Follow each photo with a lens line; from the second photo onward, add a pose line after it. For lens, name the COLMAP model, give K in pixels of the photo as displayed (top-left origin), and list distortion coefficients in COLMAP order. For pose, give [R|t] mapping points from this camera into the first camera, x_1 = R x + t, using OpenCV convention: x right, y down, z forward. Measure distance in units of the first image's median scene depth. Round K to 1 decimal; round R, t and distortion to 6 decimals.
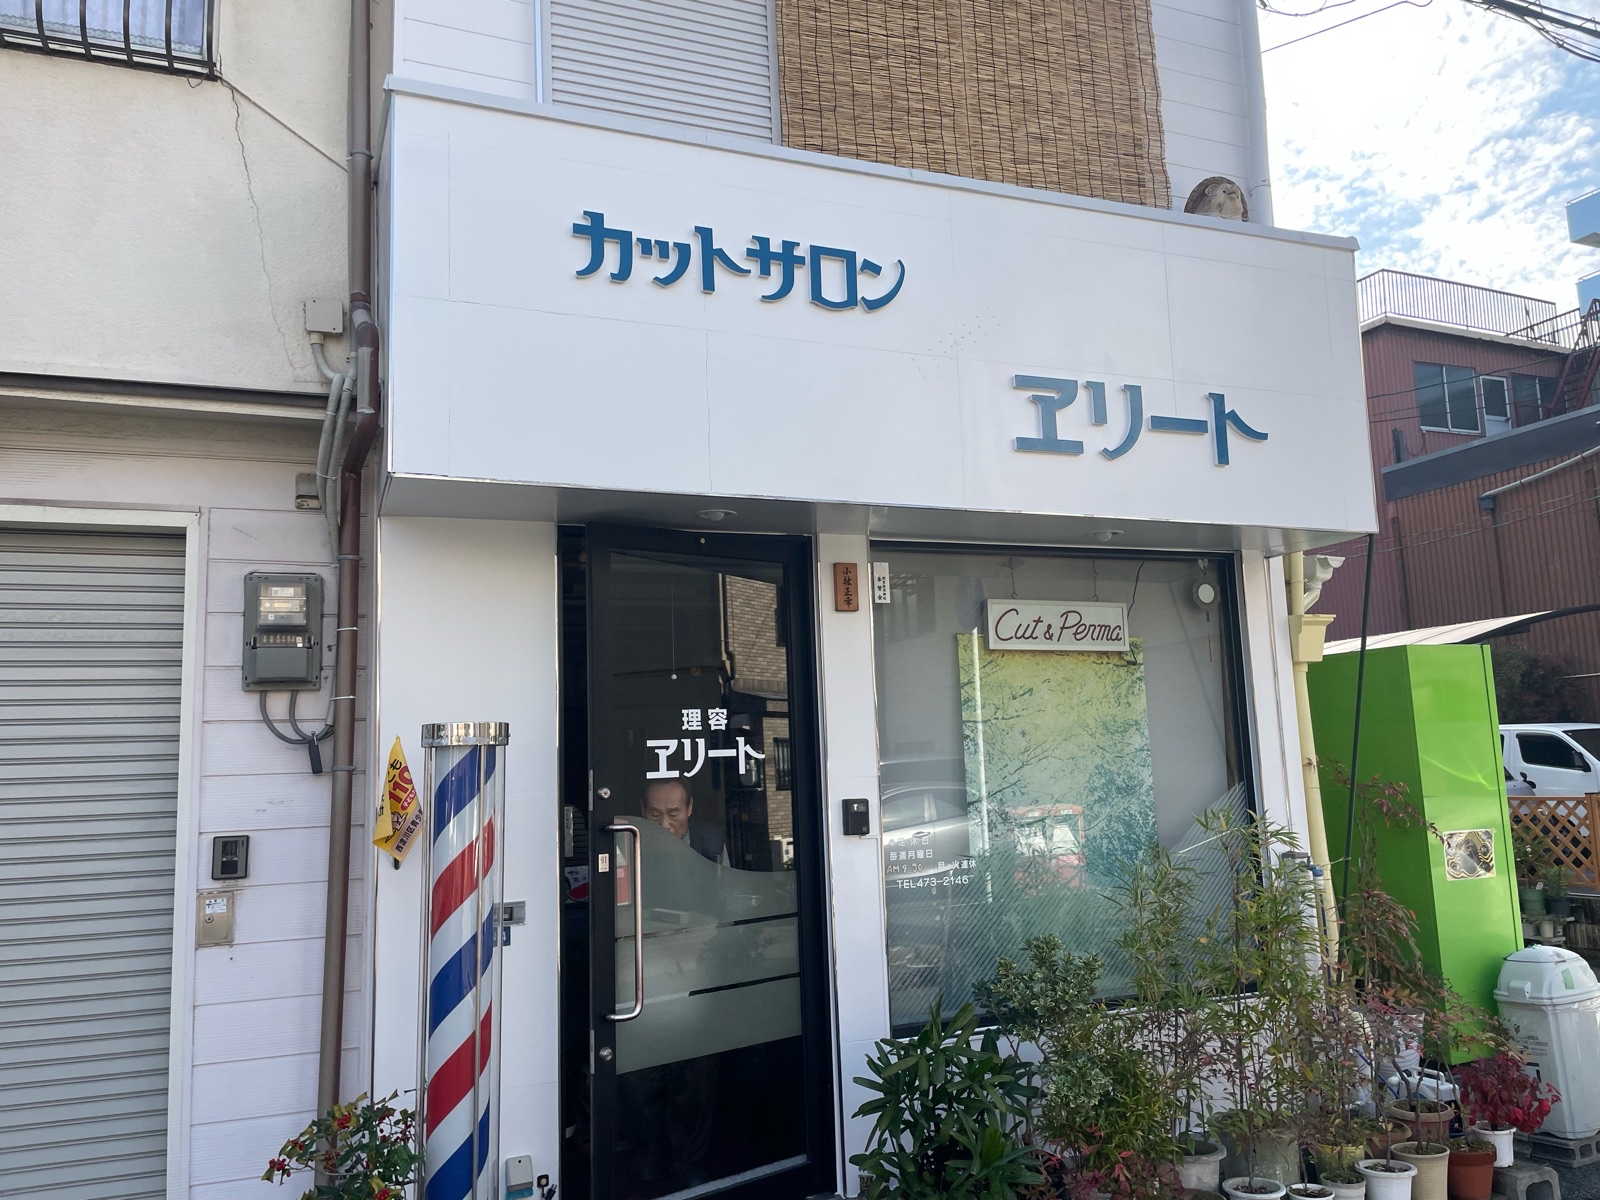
lens RADIAL K [[1198.6, 0, 785.8], [0, 1198.6, 594.6], [0, 0, 1]] dist [0.091125, -0.105328]
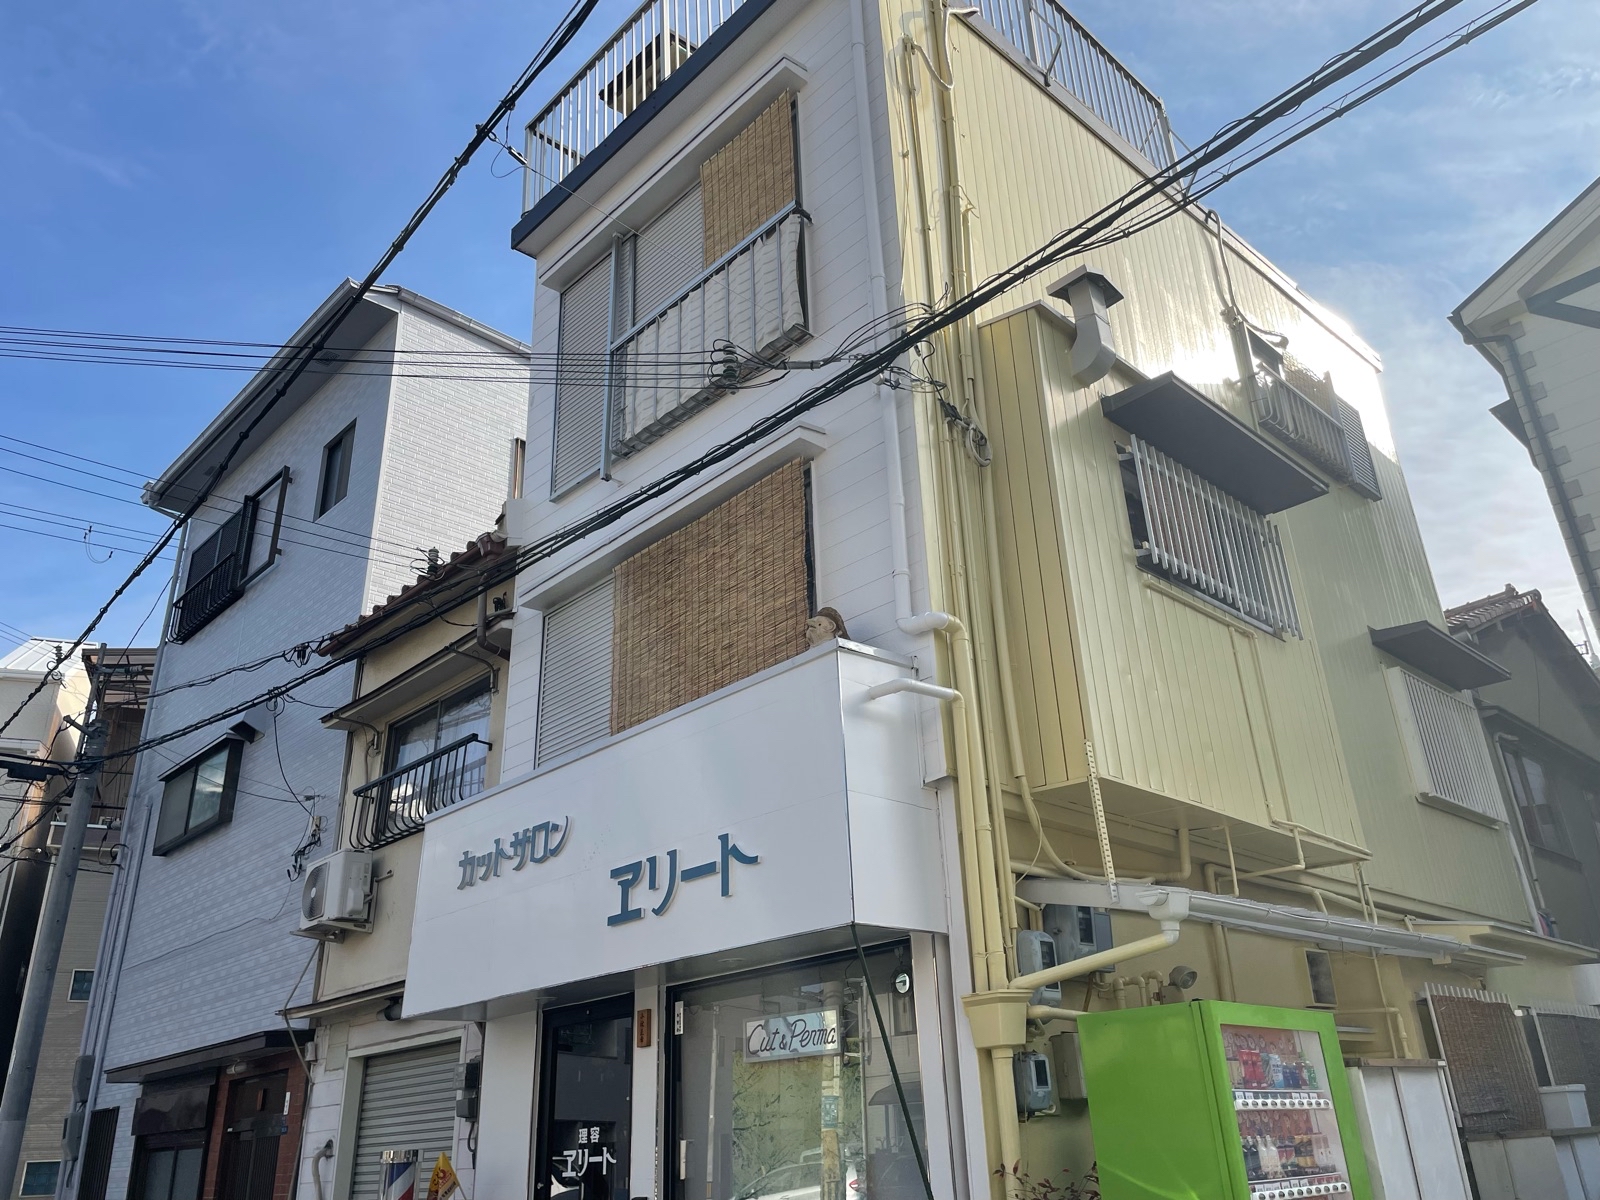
lens RADIAL K [[1193.6, 0, 800.0], [0, 1193.6, 600.0], [0, 0, 1]] dist [0.092879, -0.096594]
pose [[0.380211, -0.369939, -0.847694, 1.571148], [0.160362, 0.929011, -0.333500, 0.029409], [0.910892, -0.009137, 0.412544, 0.611776]]
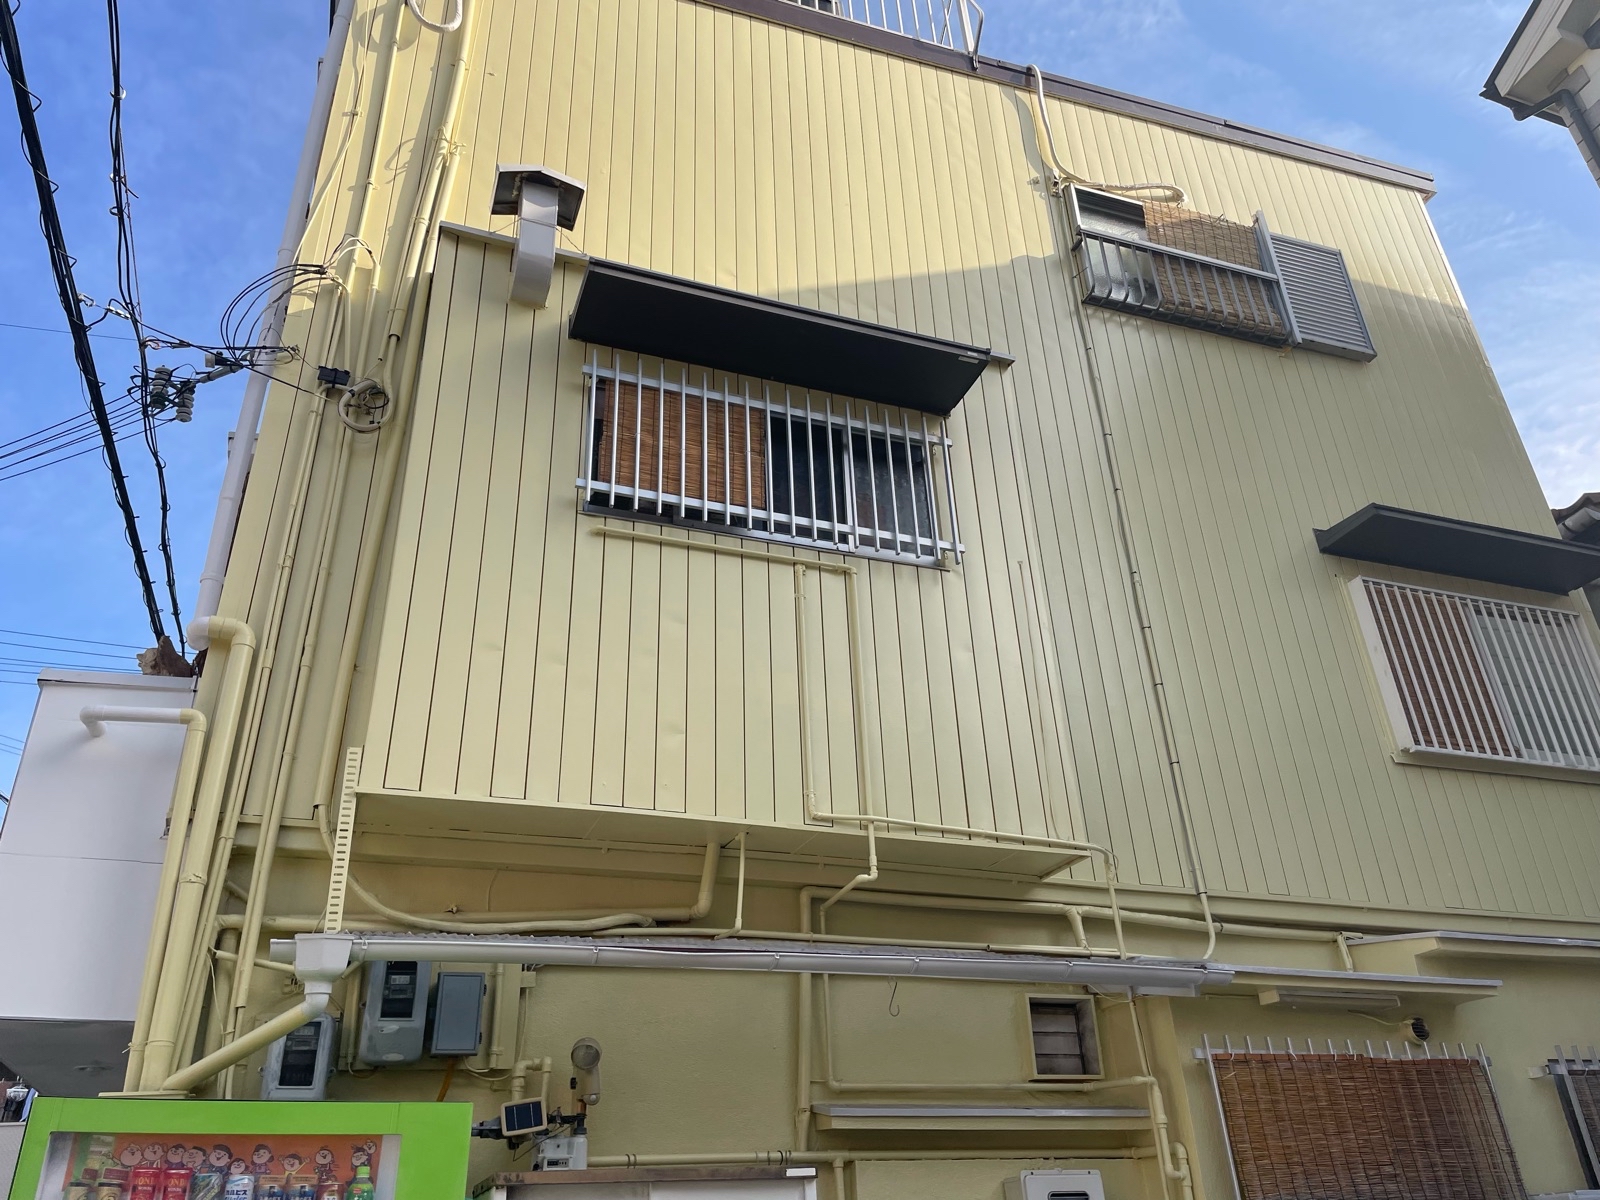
lens RADIAL K [[1227.0, 0, 798.3], [0, 1227.0, 547.3], [0, 0, 1]] dist [0.062574, -0.000995]
pose [[-0.019230, -0.488206, -0.872516, 1.502825], [0.176343, 0.857341, -0.483601, 0.203641], [0.984141, -0.163161, 0.069605, 1.722026]]
